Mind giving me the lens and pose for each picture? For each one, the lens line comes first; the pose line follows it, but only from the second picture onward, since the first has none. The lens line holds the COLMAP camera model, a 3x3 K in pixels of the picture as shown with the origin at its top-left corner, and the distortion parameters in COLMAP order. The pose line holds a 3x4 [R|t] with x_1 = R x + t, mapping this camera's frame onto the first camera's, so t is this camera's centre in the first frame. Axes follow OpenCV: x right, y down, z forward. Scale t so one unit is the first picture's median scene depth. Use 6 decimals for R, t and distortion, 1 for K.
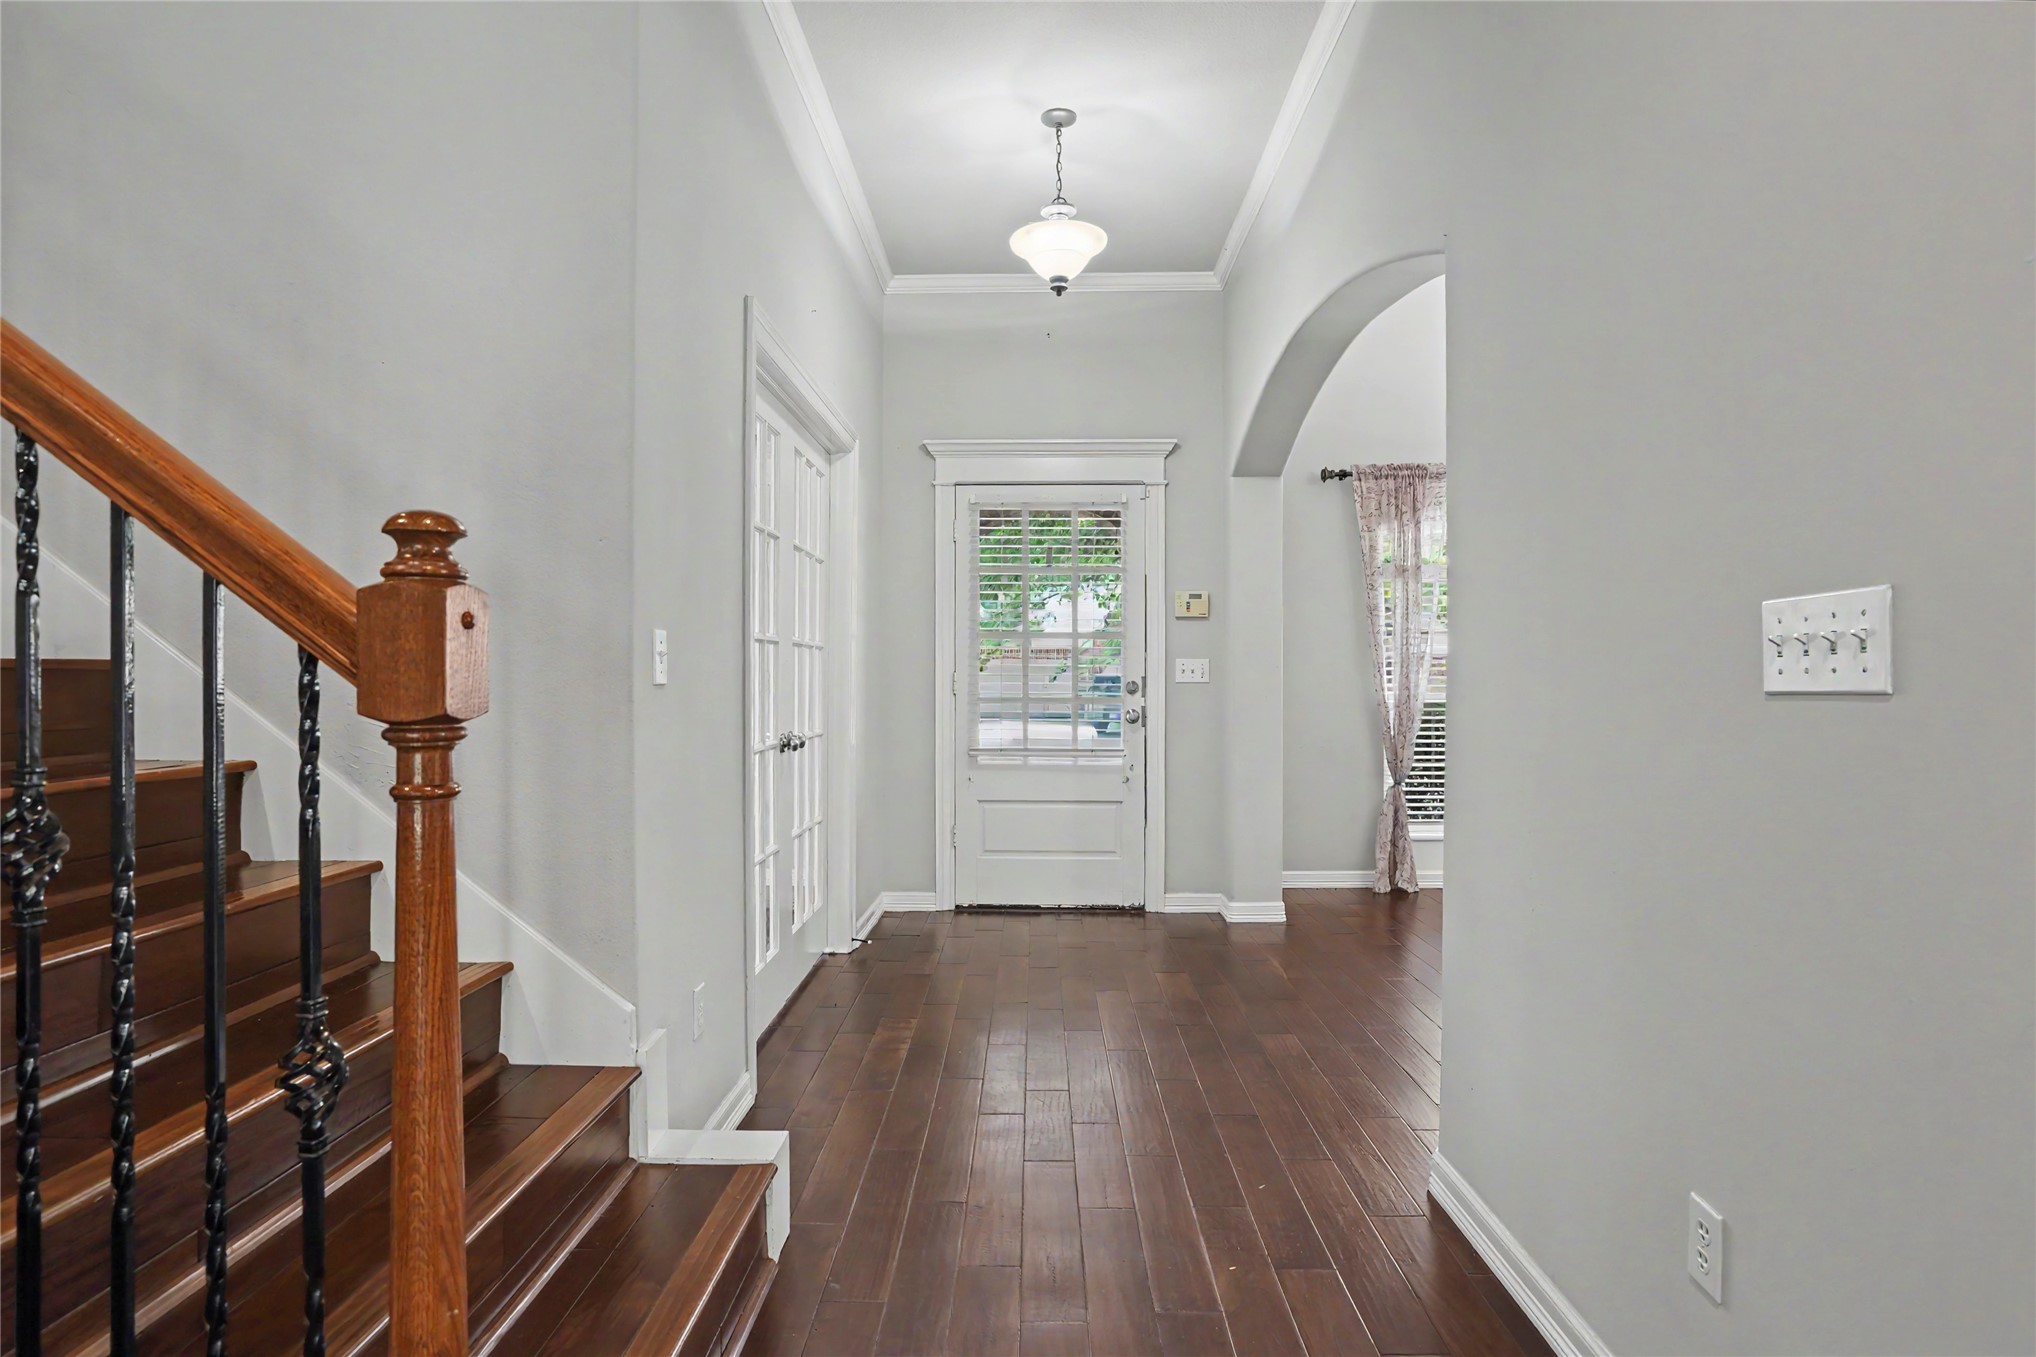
lens RADIAL K [[1114.8, 0, 1025.6], [0, 1114.8, 687.2], [0, 0, 1]] dist [-0.047992, -0.000705]
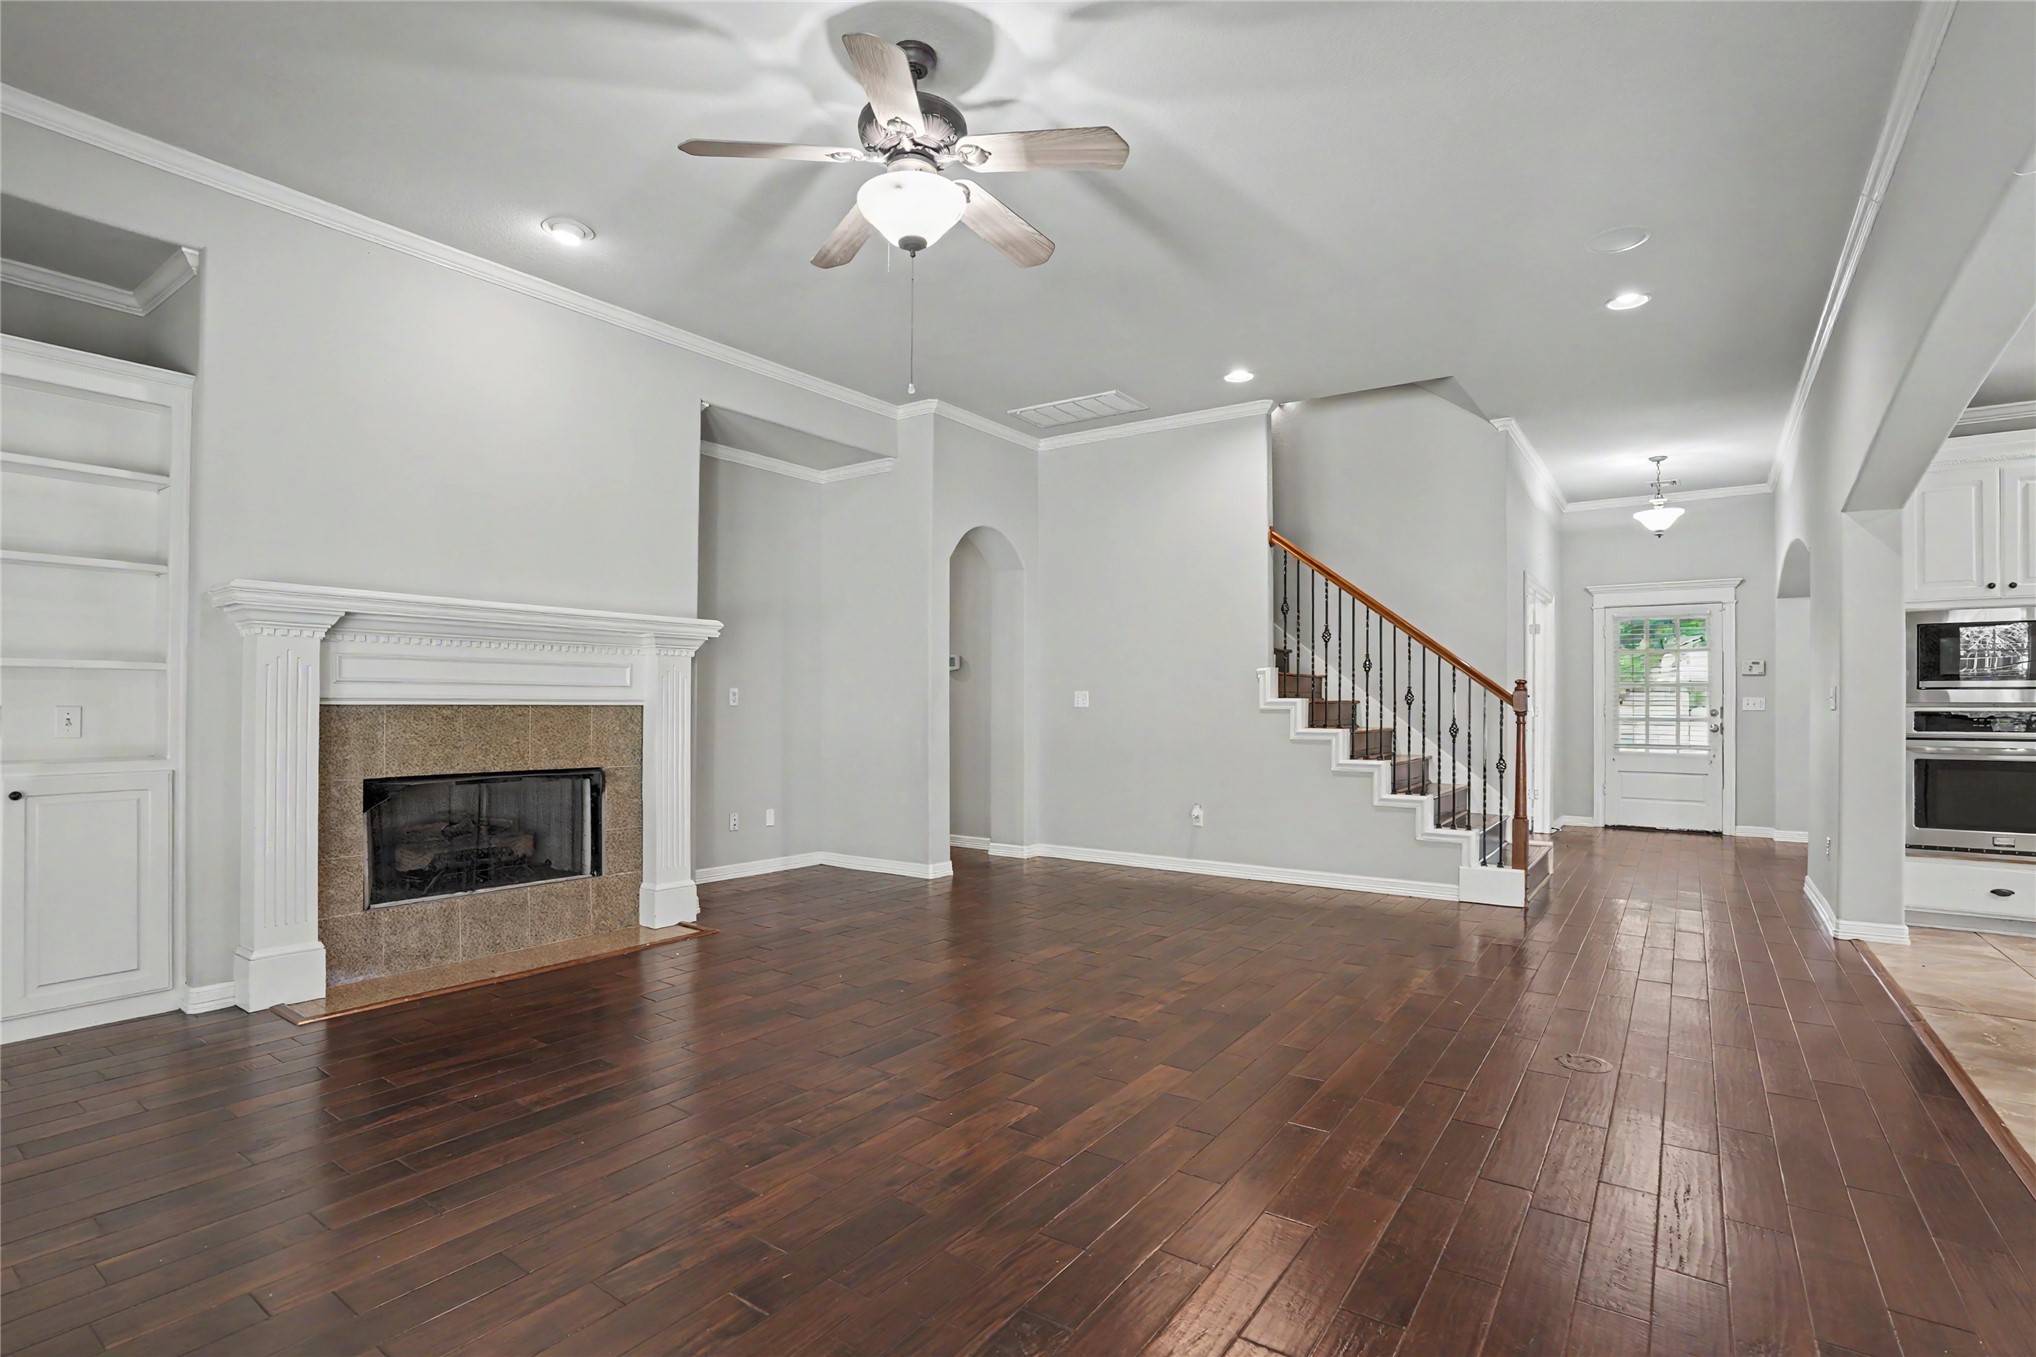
lens RADIAL K [[969.3, 0, 1020.2], [0, 969.3, 703.0], [0, 0, 1]] dist [-0.047998, 0.012952]
pose [[0.823378, 0.000821, -0.567493, 0.040814], [-0.009340, 0.999883, -0.012104, 0.013879], [0.567417, 0.015267, 0.823289, -0.960984]]
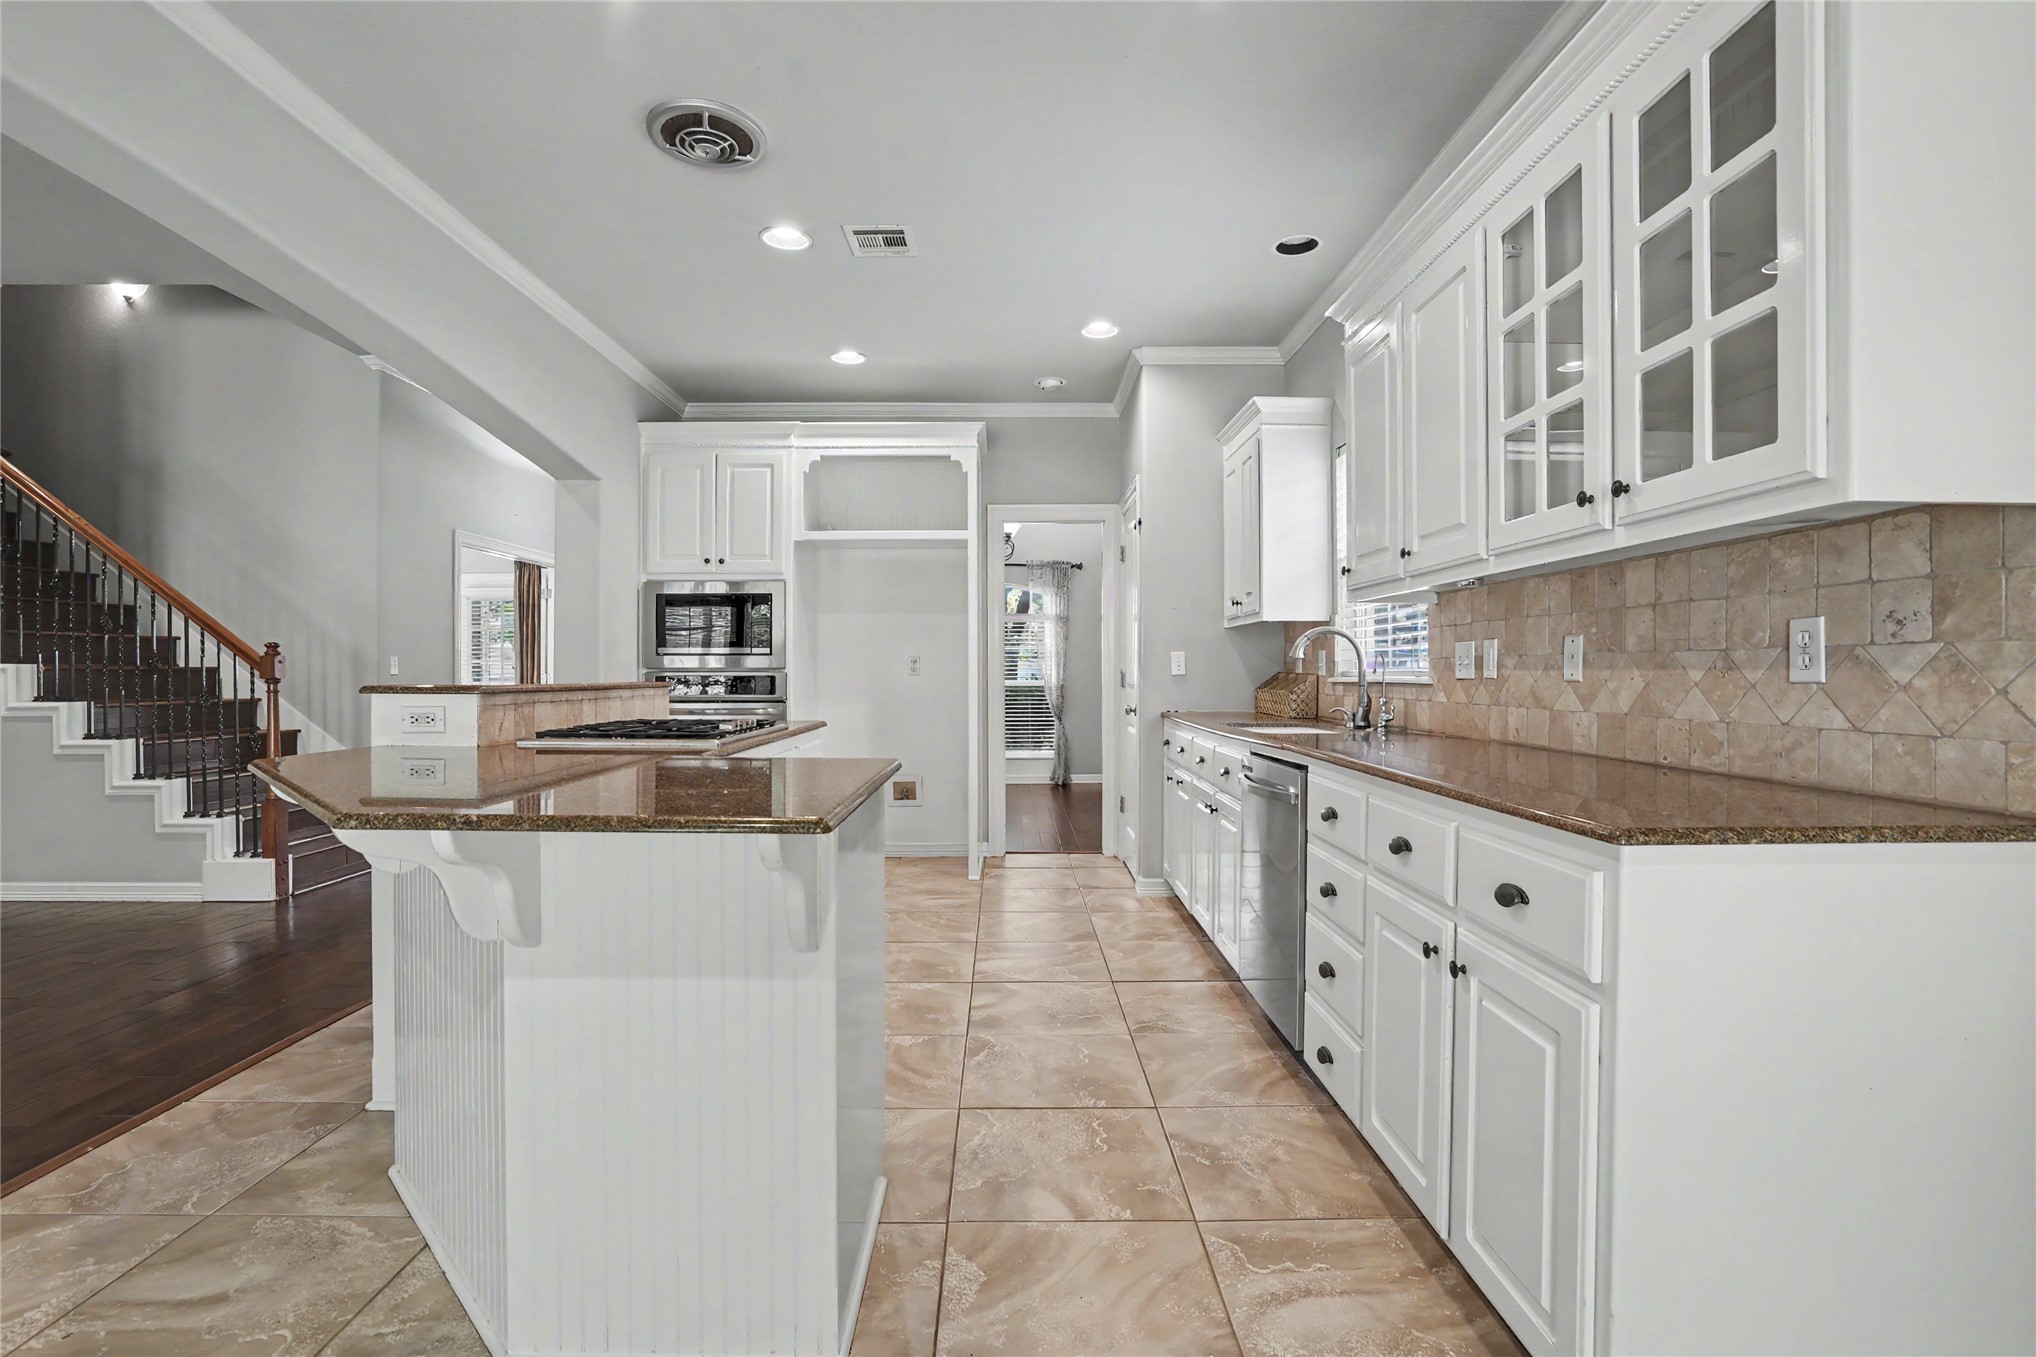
lens RADIAL K [[969.3, 0, 1010.6], [0, 969.3, 675.7], [0, 0, 1]] dist [-0.047998, 0.012952]
pose [[0.999989, -0.001038, 0.004606, 0.591073], [0.001068, 0.999979, -0.006408, 0.009012], [-0.004599, 0.006413, 0.999969, -0.712145]]
